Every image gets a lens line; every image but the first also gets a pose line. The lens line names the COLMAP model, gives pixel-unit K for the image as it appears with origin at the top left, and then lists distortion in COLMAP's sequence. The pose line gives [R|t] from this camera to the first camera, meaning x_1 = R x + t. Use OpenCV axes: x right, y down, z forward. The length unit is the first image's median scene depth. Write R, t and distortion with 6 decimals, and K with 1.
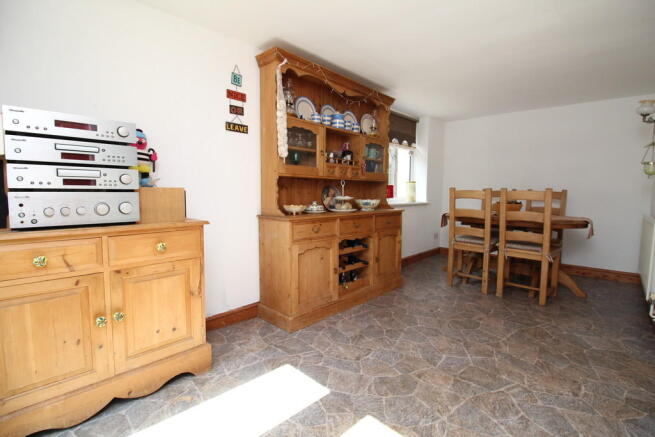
lens RADIAL K [[303.4, 0, 332.4], [0, 303.4, 214.5], [0, 0, 1]] dist [-0.009559, -0.000600]
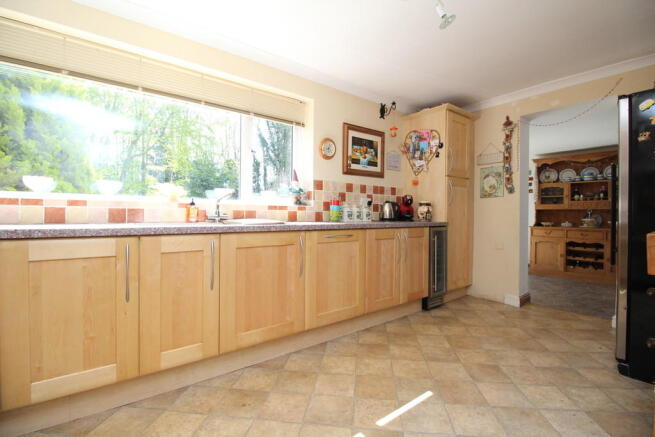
lens RADIAL K [[303.4, 0, 332.4], [0, 303.4, 214.5], [0, 0, 1]] dist [-0.009559, -0.000600]
pose [[-0.148251, -0.007243, -0.988923, 2.162864], [-0.078089, 0.996937, 0.004405, 0.022763], [0.985862, 0.077877, -0.148362, -0.206505]]
